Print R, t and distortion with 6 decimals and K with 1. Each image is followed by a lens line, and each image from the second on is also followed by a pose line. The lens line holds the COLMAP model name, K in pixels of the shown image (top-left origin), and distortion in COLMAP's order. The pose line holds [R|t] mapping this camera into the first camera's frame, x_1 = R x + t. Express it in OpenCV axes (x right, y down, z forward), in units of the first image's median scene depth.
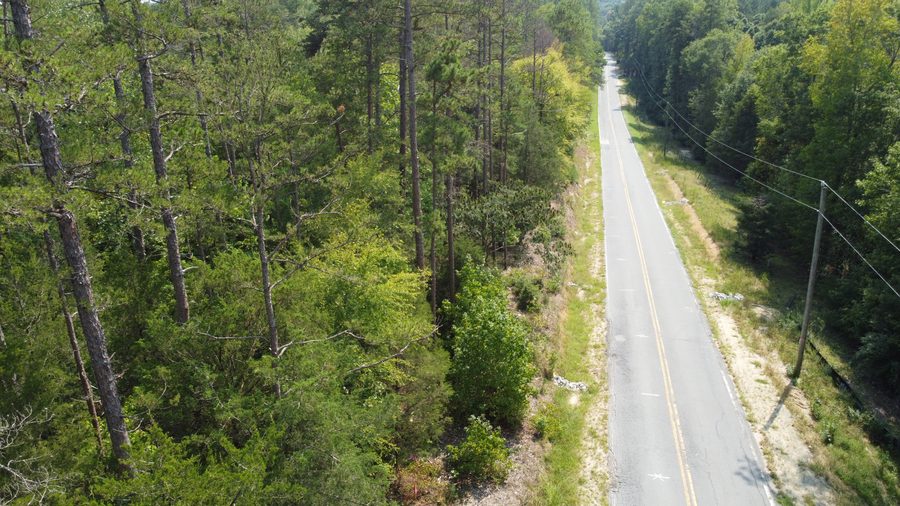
lens RADIAL K [[678.9, 0, 450.0], [0, 678.9, 253.0], [0, 0, 1]] dist [0.003055, 0.000696]
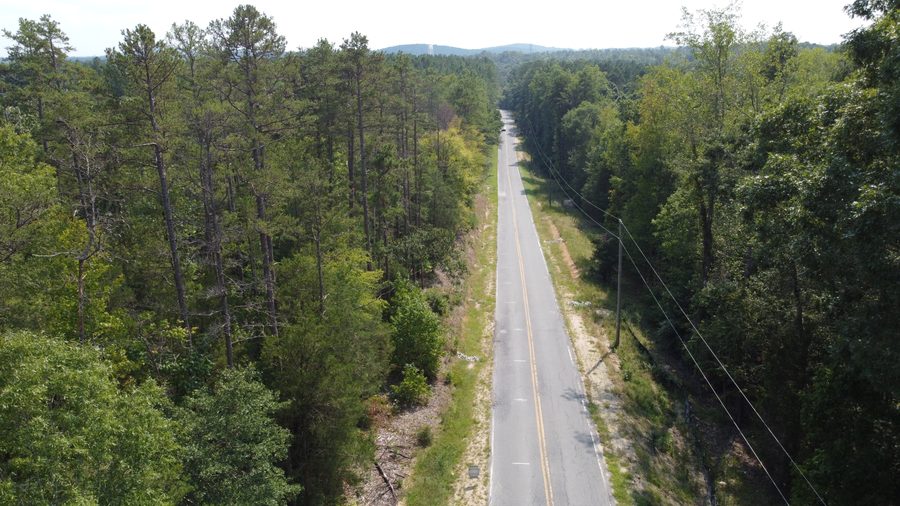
lens RADIAL K [[678.9, 0, 450.0], [0, 678.9, 253.0], [0, 0, 1]] dist [0.003055, 0.000696]
pose [[0.991359, -0.028167, 0.128116, -0.037798], [0.037732, 0.996629, -0.072853, 0.054015], [-0.125632, 0.077058, 0.989080, -0.382232]]
